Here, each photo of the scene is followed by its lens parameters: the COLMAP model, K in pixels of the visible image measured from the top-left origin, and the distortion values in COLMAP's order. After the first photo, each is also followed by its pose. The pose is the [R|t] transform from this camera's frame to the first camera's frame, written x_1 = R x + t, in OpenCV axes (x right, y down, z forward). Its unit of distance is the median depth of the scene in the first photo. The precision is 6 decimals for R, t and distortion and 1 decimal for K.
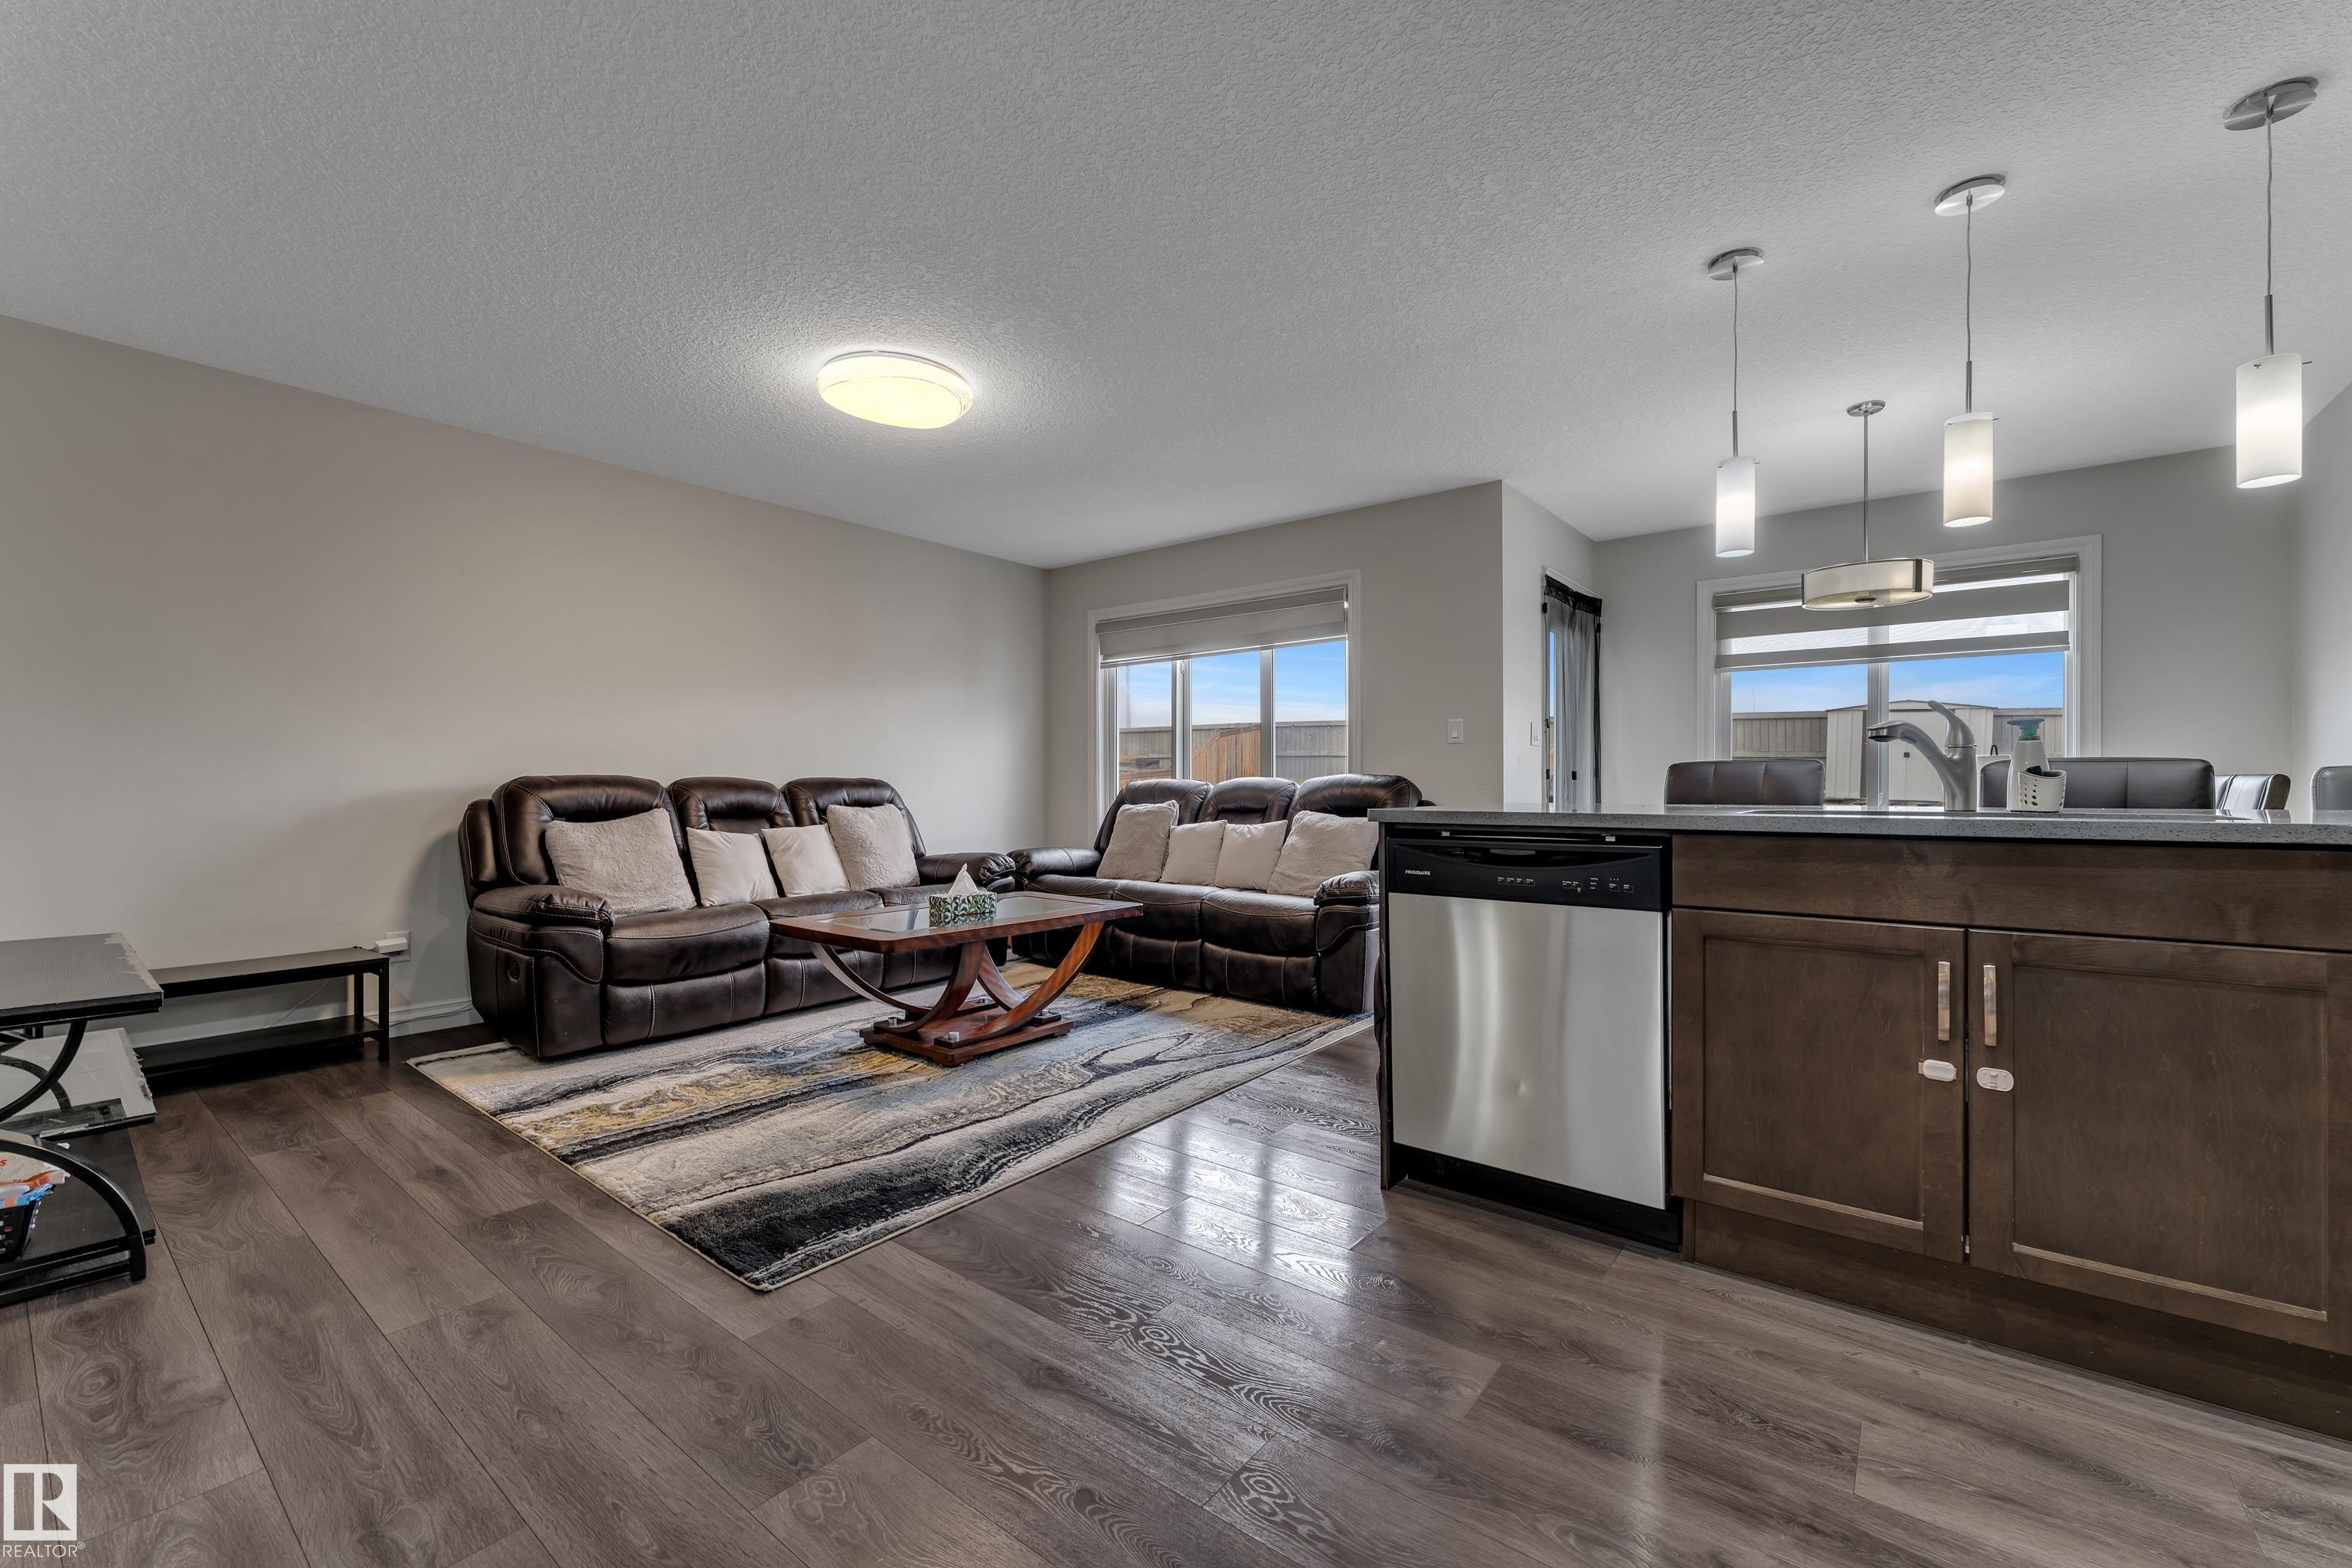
lens RADIAL K [[950.7, 0, 1176.1], [0, 950.7, 790.2], [0, 0, 1]] dist [0.002025, -0.000619]
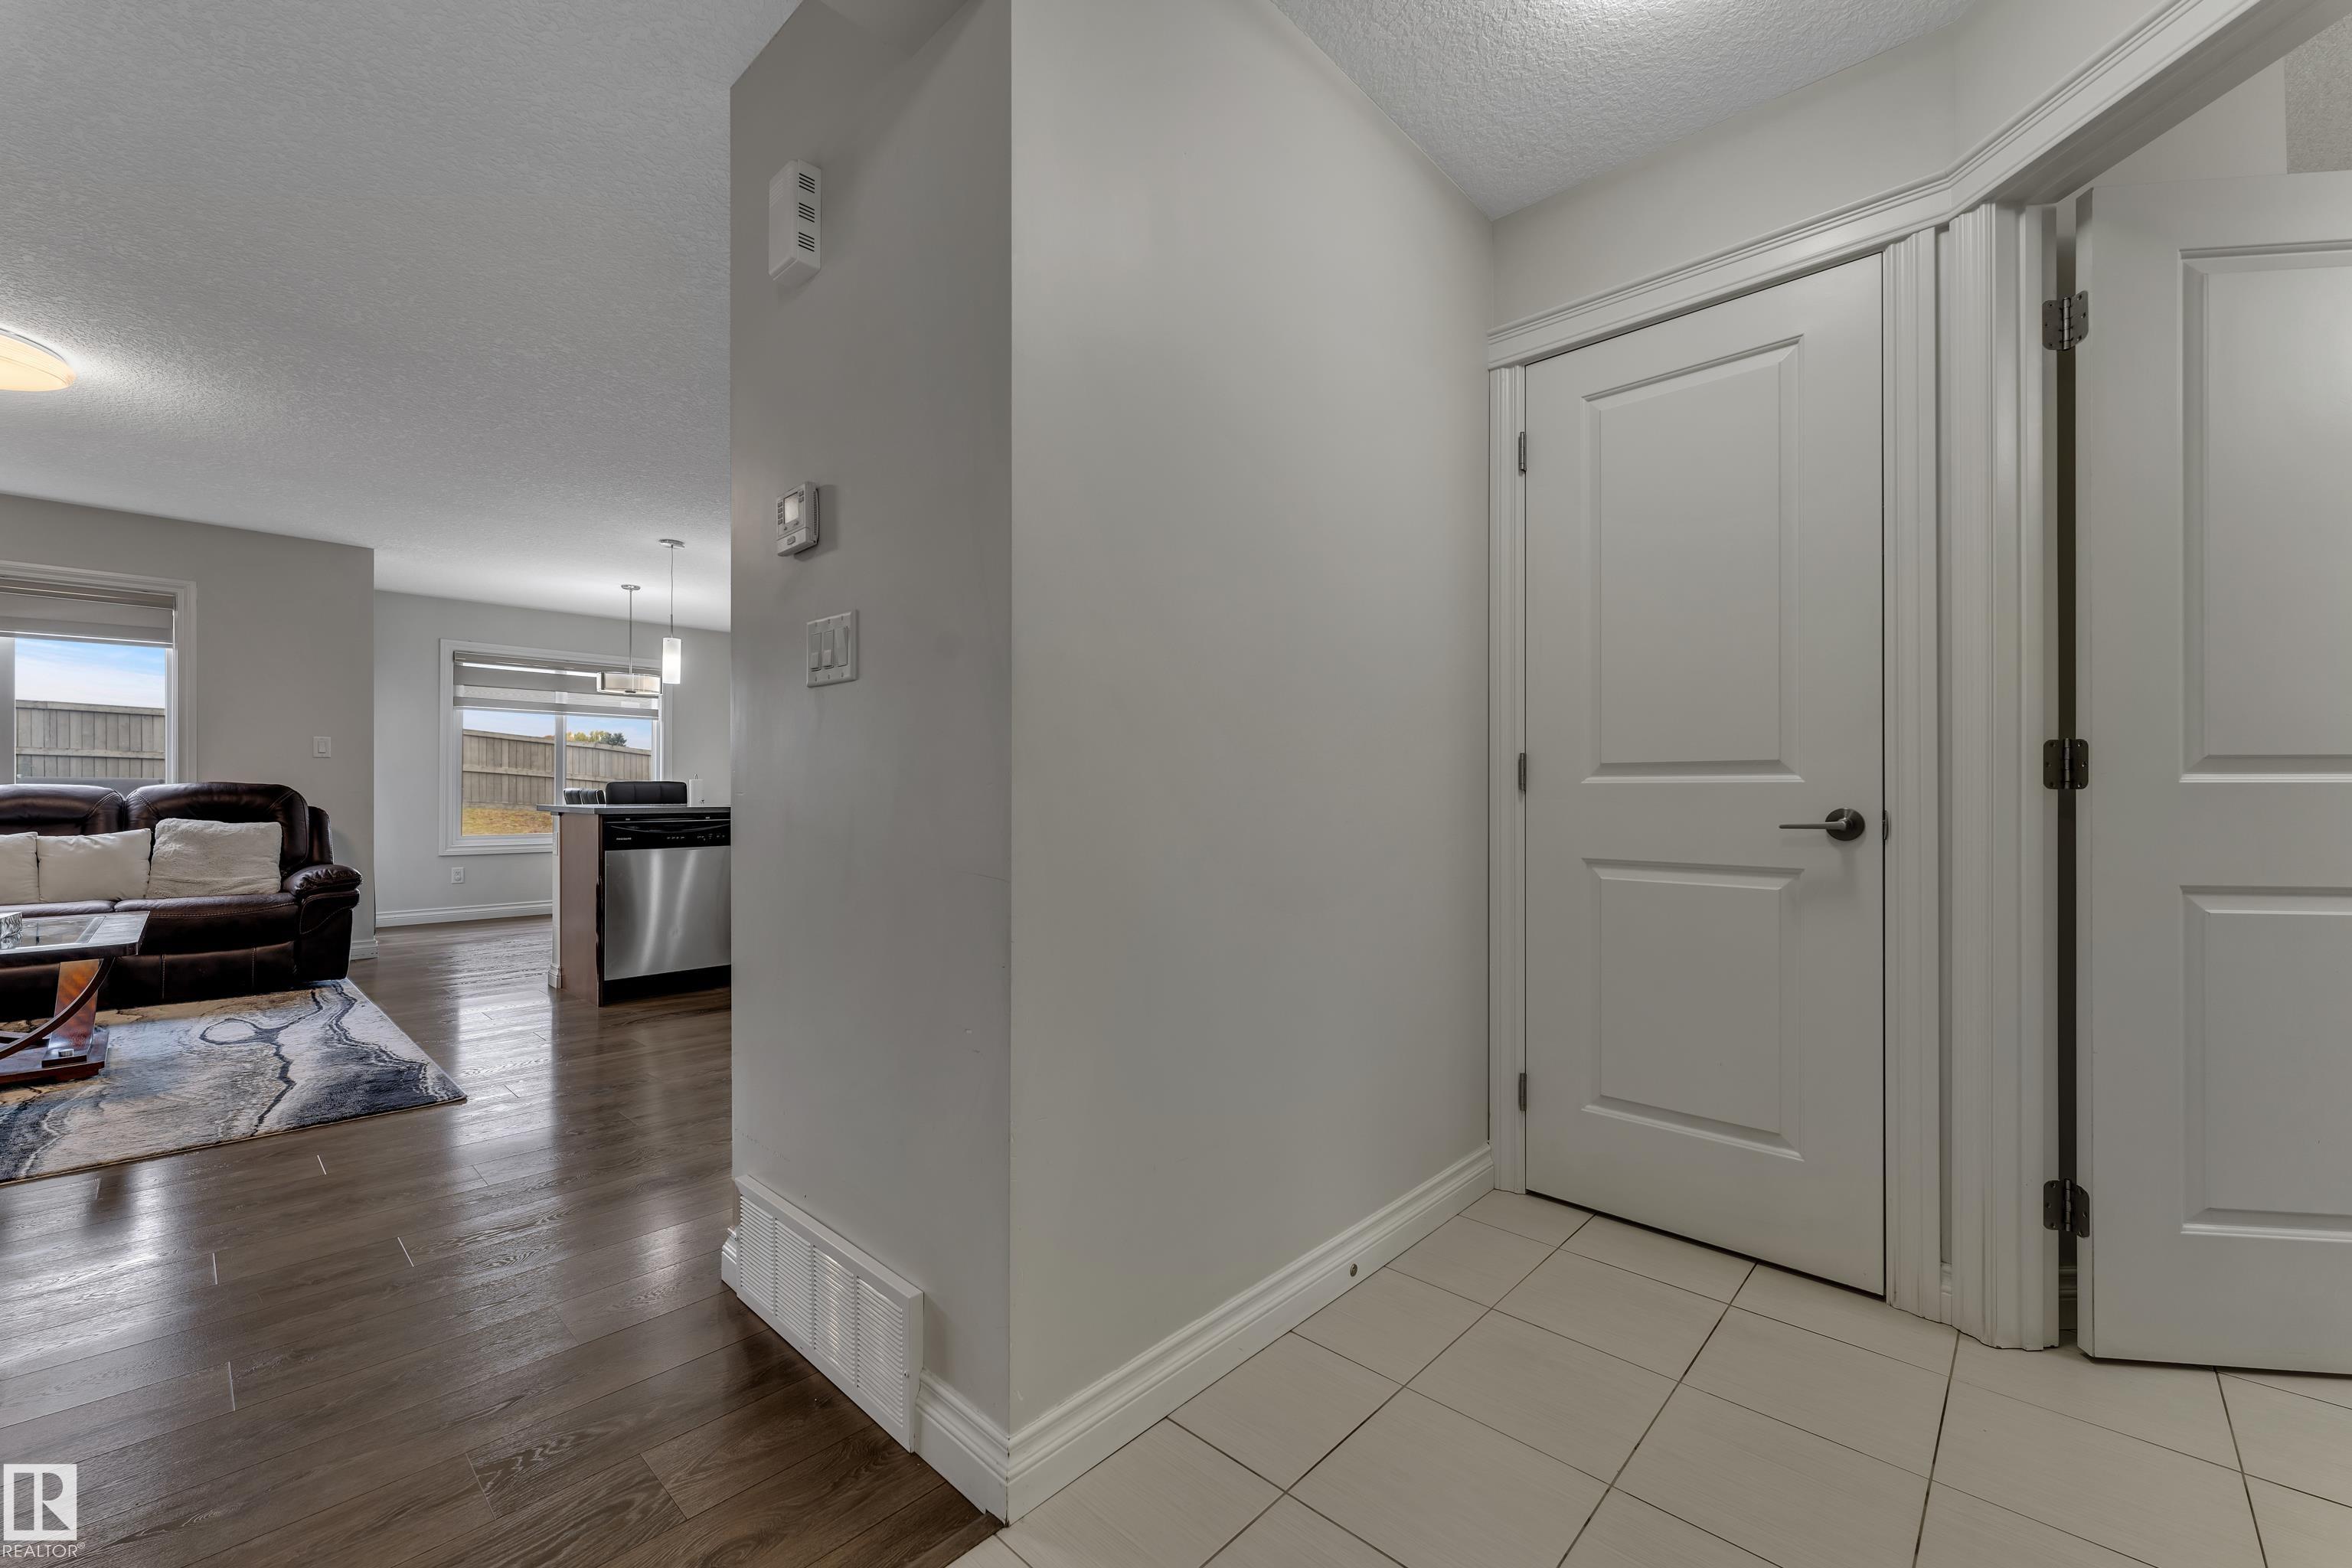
lens RADIAL K [[950.7, 0, 1173.0], [0, 950.7, 793.9], [0, 0, 1]] dist [0.002025, -0.000619]
pose [[0.091910, -0.005029, 0.995755, -1.098708], [0.000599, 0.999987, 0.004995, -0.013631], [-0.995767, 0.000137, 0.091912, -0.227627]]
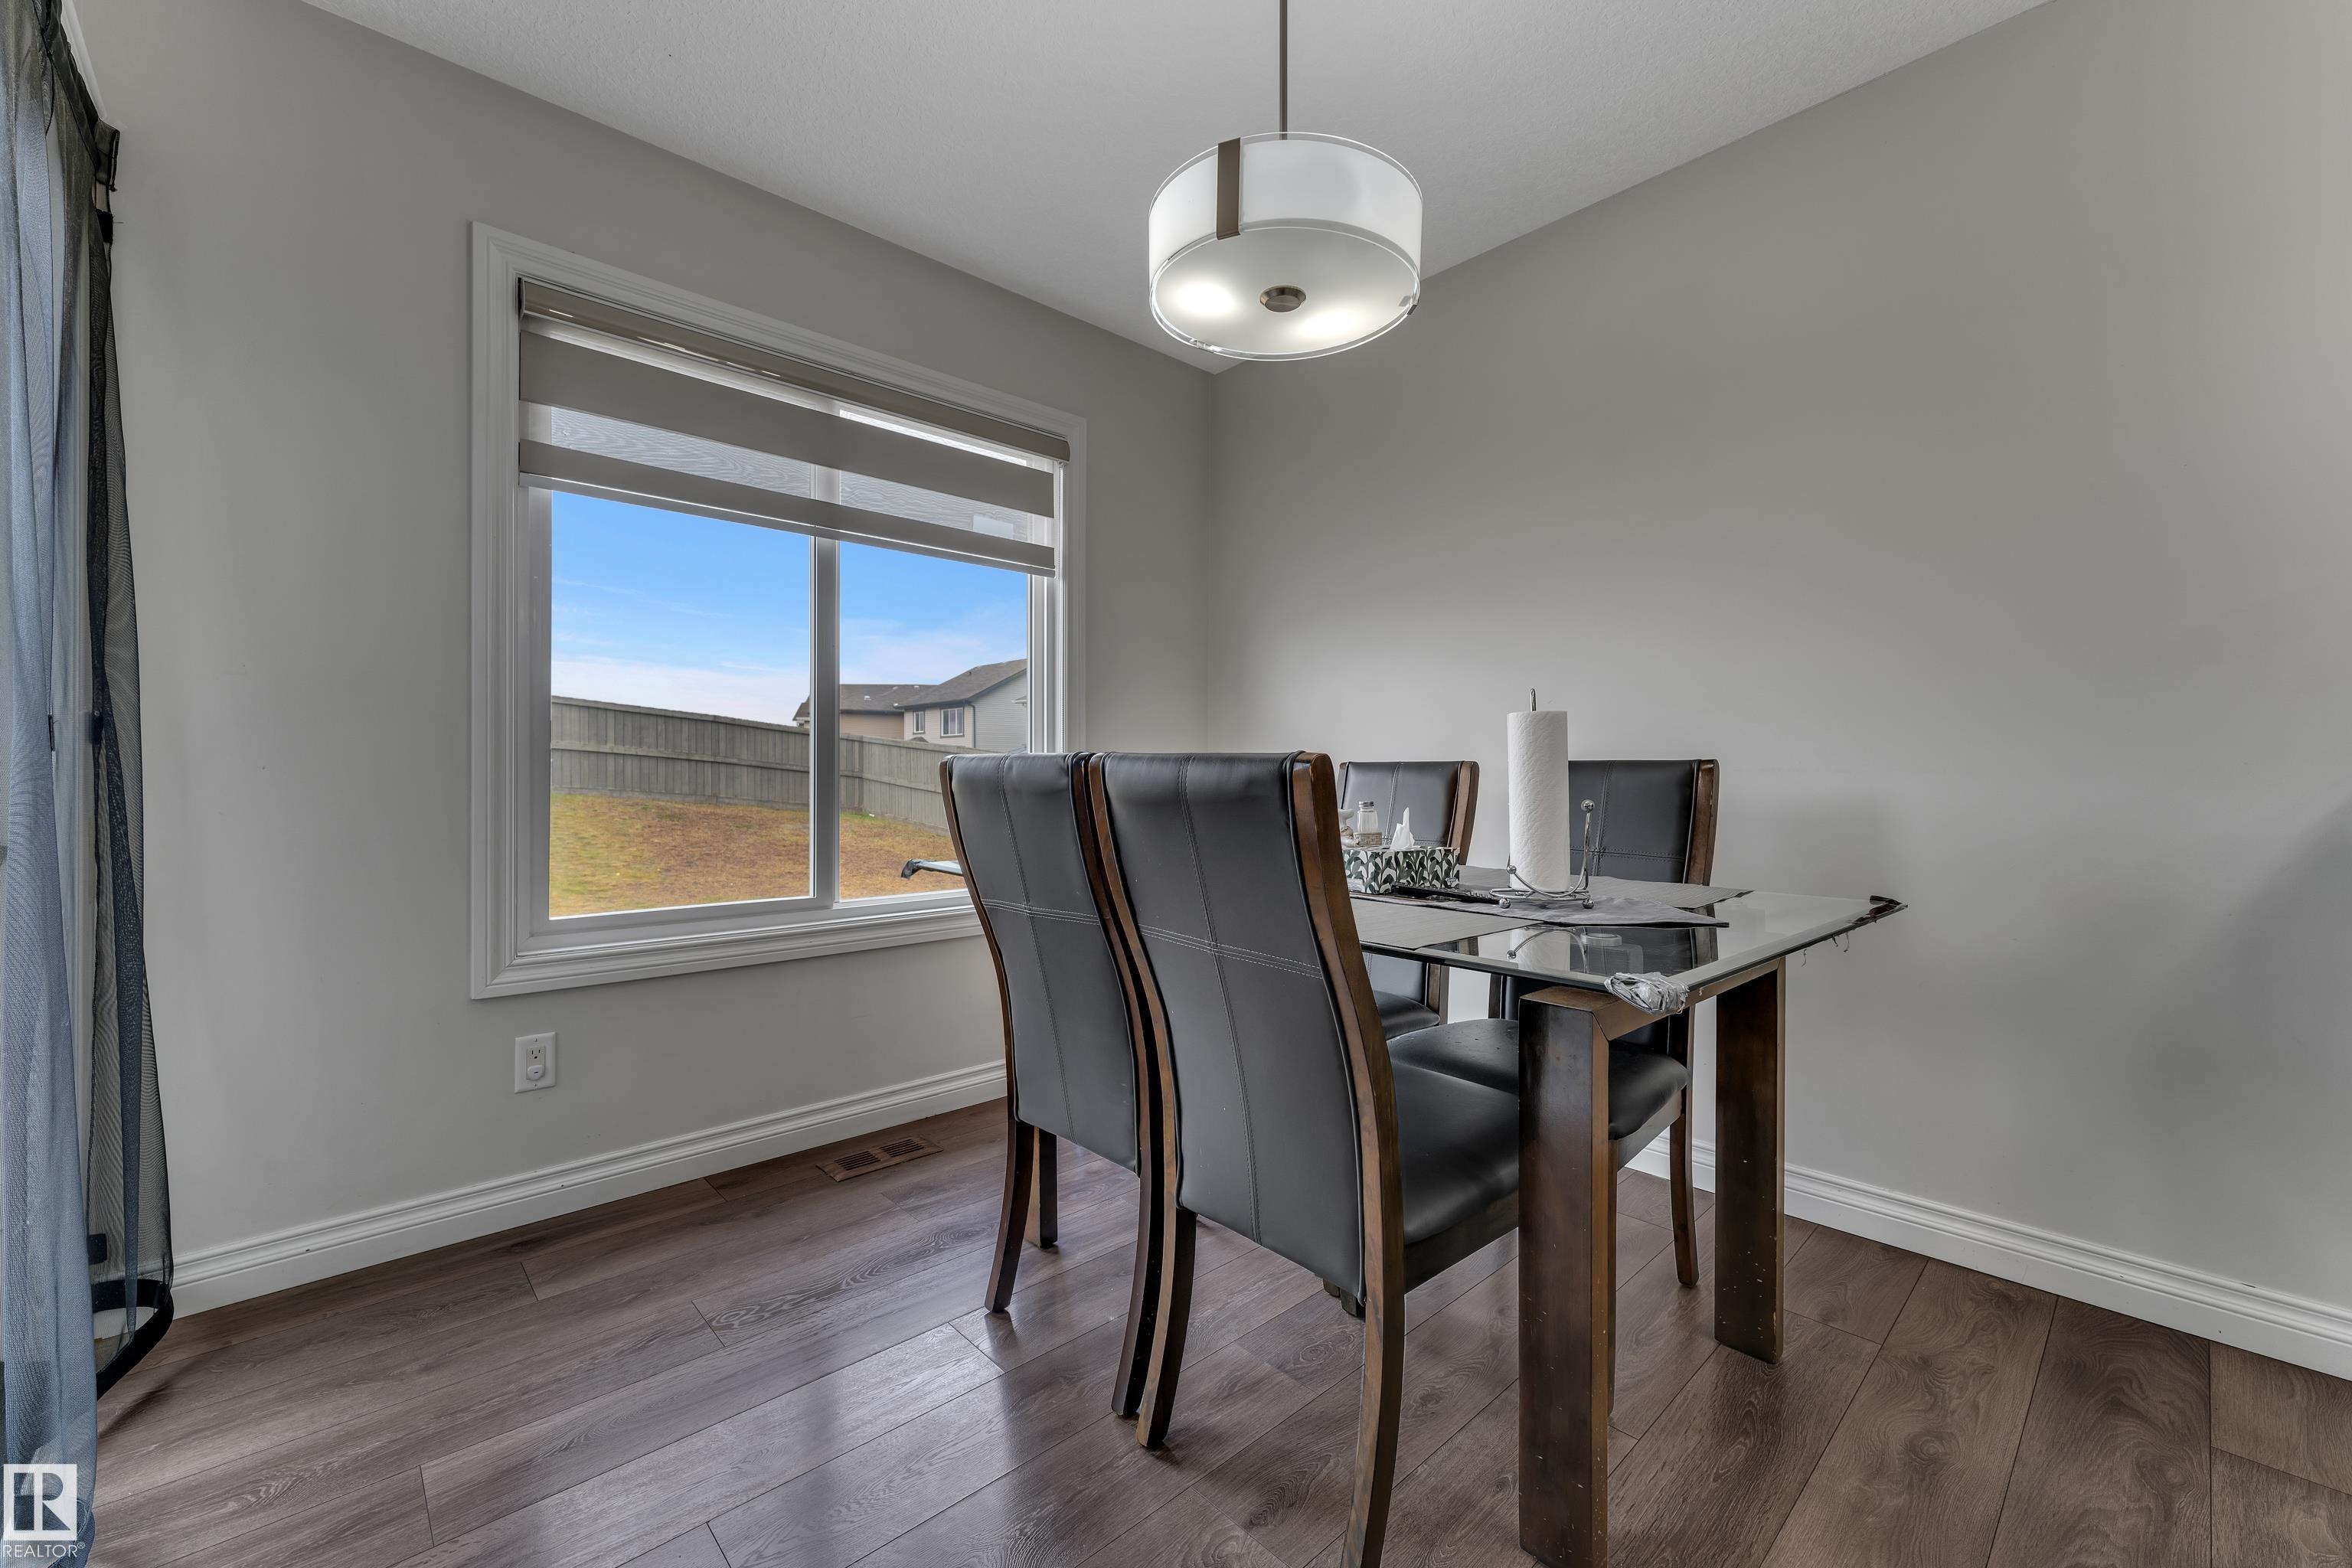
lens RADIAL K [[950.7, 0, 1176.1], [0, 950.7, 782.0], [0, 0, 1]] dist [0.002025, -0.000619]
pose [[0.159175, -0.010734, 0.987192, 0.354734], [0.003249, 0.999941, 0.010349, -0.004323], [-0.987245, 0.001560, 0.159201, 1.074455]]
